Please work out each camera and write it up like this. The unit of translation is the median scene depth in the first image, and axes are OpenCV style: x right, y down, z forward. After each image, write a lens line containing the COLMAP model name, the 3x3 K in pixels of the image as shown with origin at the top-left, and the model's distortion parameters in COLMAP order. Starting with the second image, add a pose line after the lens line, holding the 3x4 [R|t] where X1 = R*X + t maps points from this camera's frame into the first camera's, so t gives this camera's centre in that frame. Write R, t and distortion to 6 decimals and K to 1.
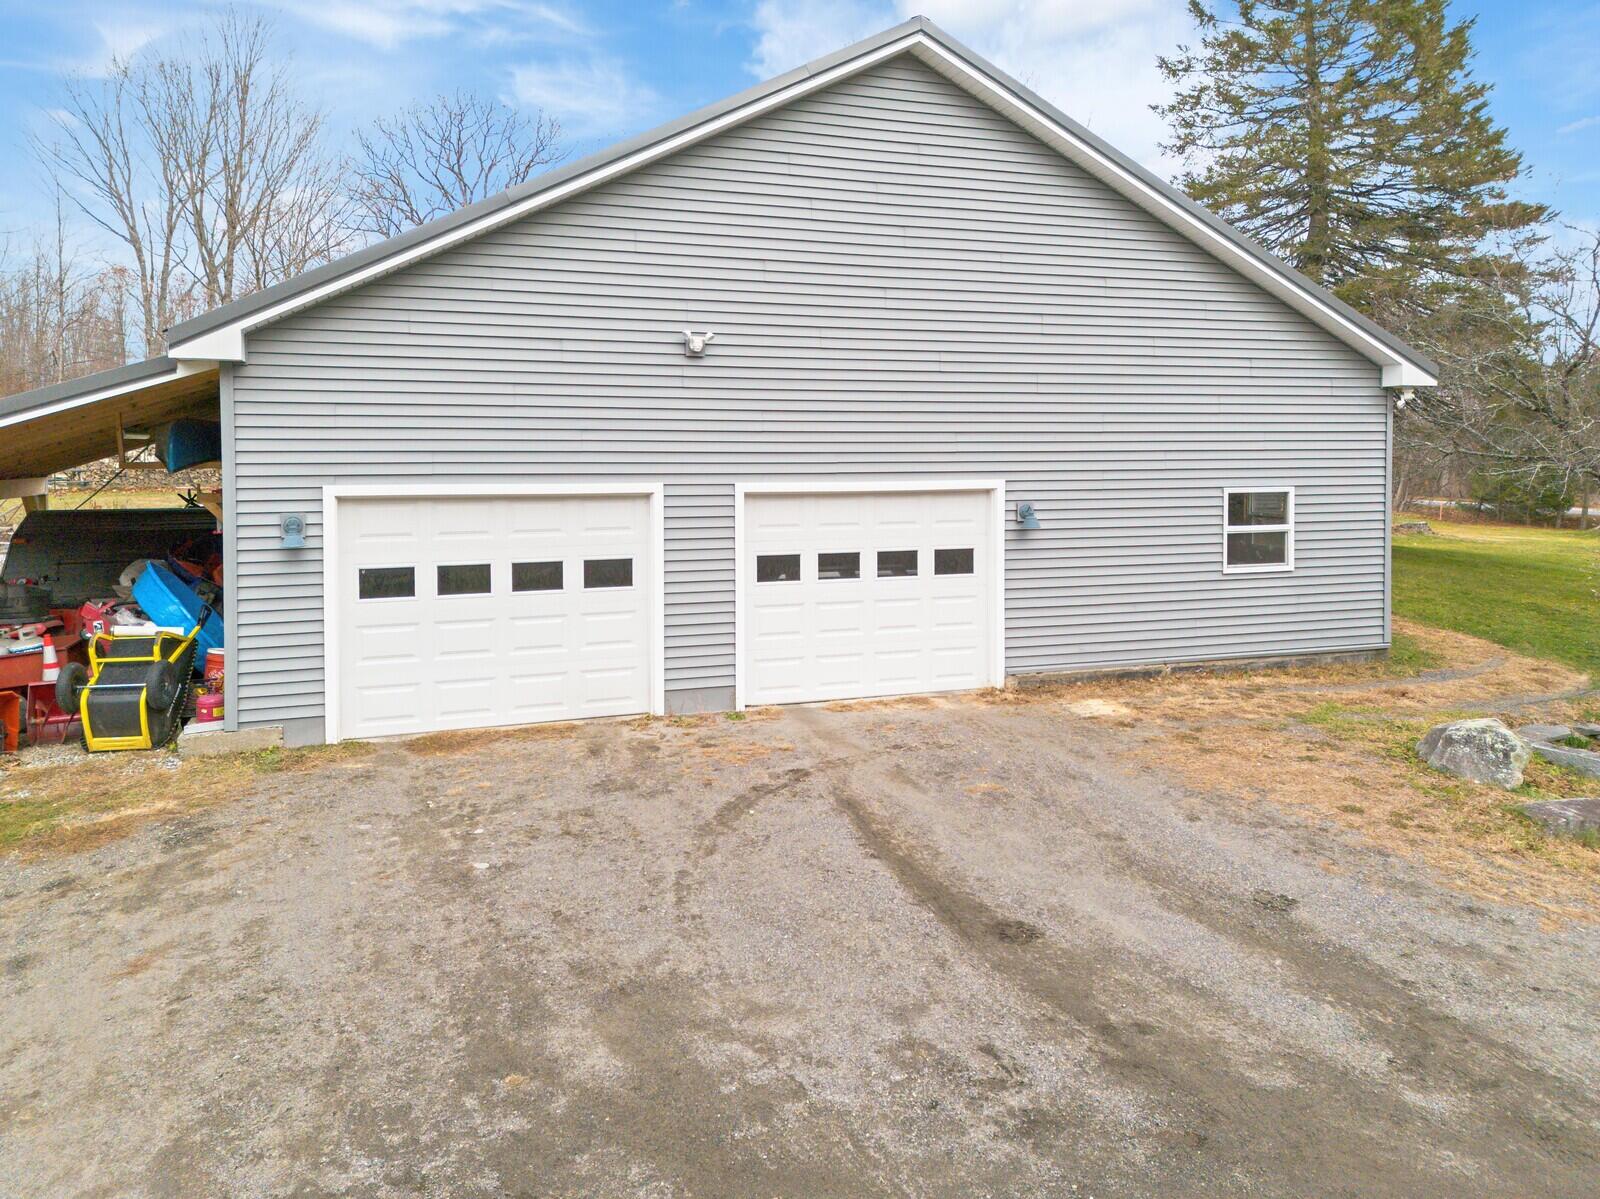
lens RADIAL K [[1183.8, 0, 799.8], [0, 1183.8, 528.0], [0, 0, 1]] dist [0.087274, -0.101221]
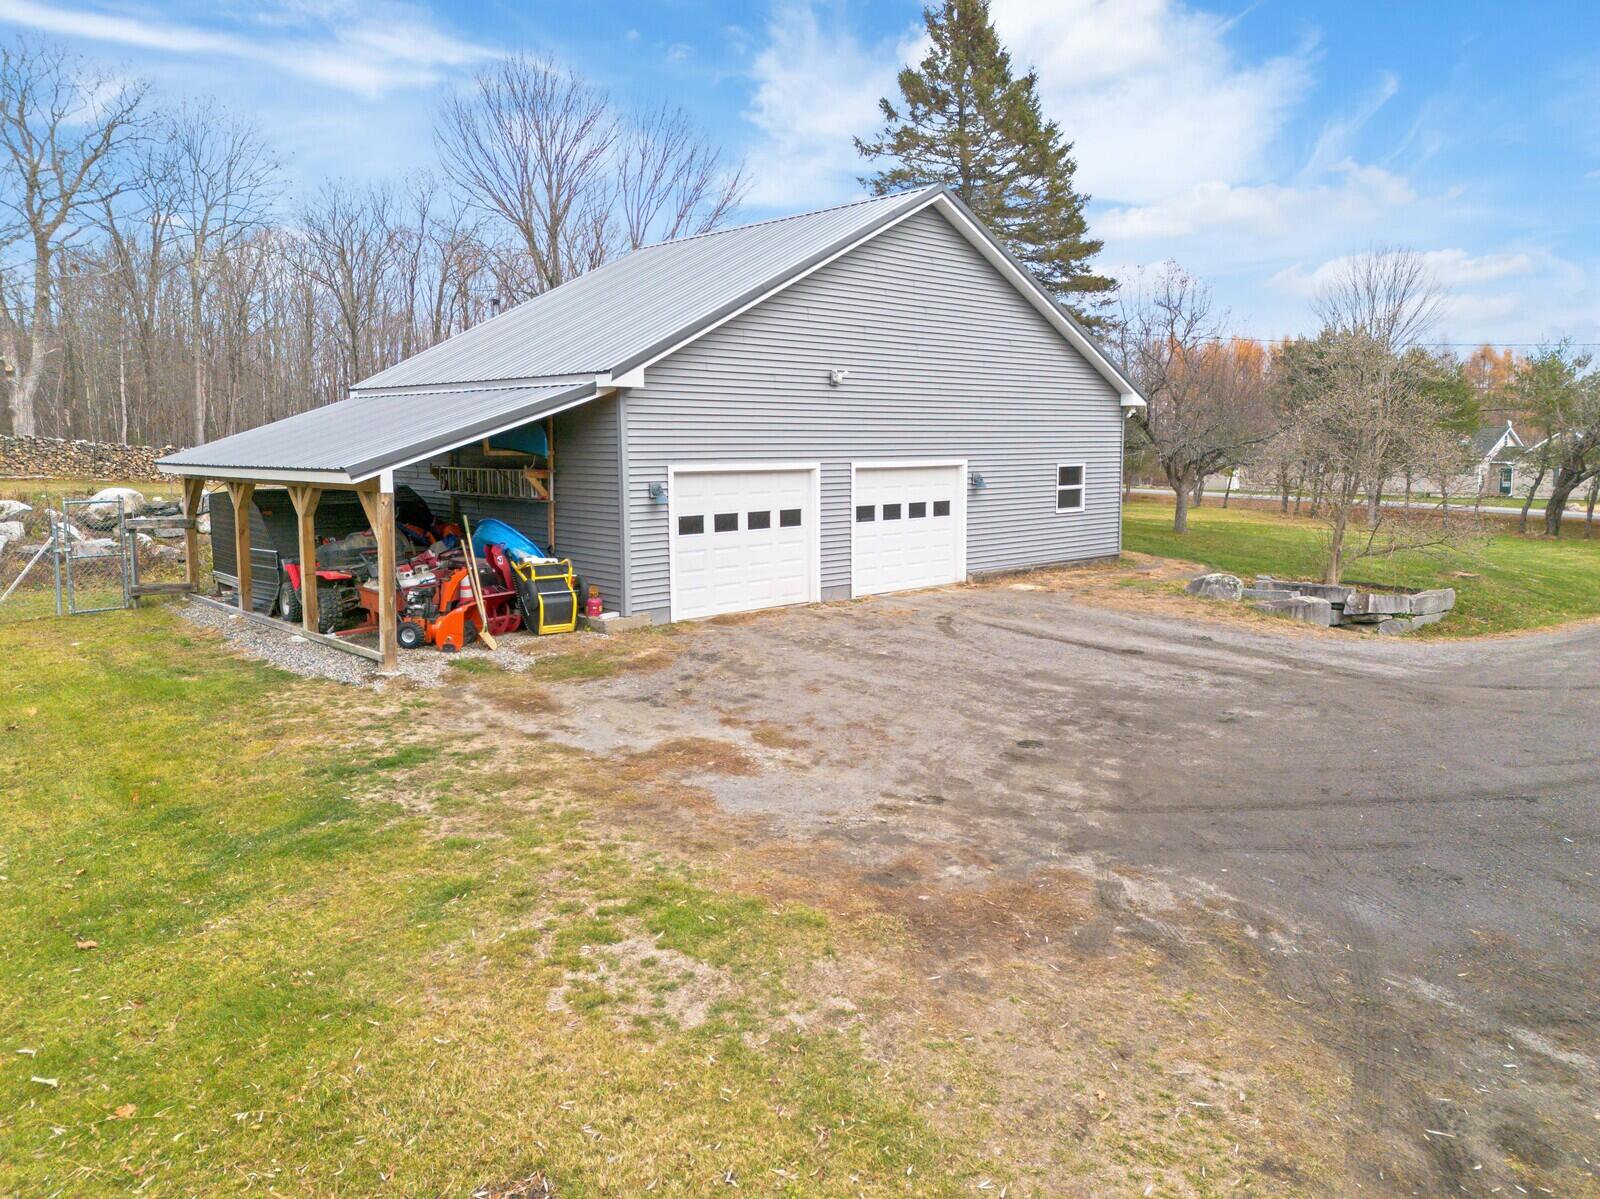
lens RADIAL K [[1115.9, 0, 802.2], [0, 1115.9, 597.6], [0, 0, 1]] dist [0.081809, -0.079224]
pose [[0.917328, -0.051742, 0.394755, -0.688972], [0.018891, 0.996059, 0.086657, 0.012756], [-0.397683, -0.072035, 0.914691, -0.389745]]
